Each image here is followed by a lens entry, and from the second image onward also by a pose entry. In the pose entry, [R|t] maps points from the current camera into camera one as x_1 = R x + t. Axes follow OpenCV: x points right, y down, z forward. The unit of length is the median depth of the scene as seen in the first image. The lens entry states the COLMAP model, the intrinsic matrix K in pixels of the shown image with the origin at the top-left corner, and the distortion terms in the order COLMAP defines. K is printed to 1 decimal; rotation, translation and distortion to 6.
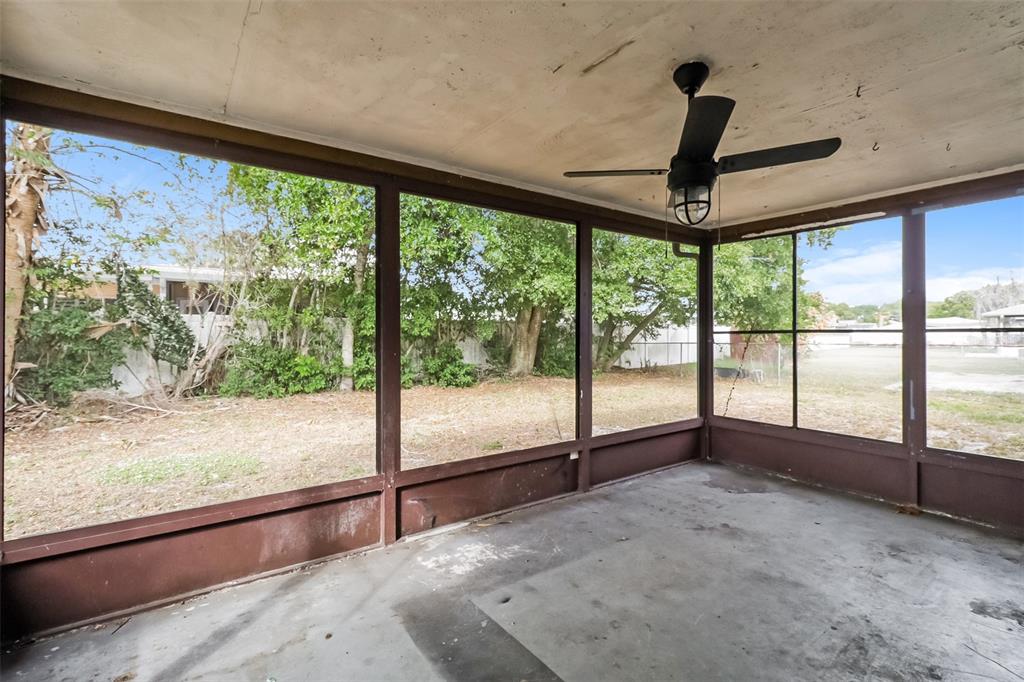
lens RADIAL K [[474.7, 0, 512.0], [0, 474.7, 341.0], [0, 0, 1]] dist [-0.000671, -0.000005]
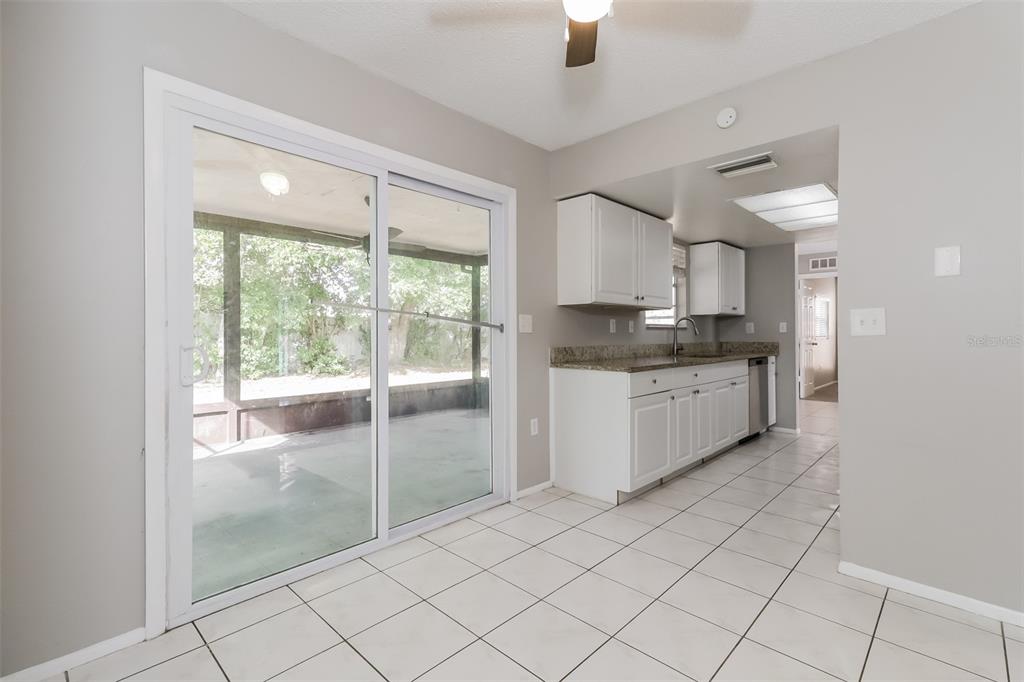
lens RADIAL K [[474.7, 0, 512.0], [0, 474.7, 341.0], [0, 0, 1]] dist [-0.000671, -0.000005]
pose [[0.982156, -0.010287, 0.187789, 0.106648], [0.009784, 0.999946, 0.003610, 0.016213], [-0.187816, -0.001708, 0.982203, -0.225484]]
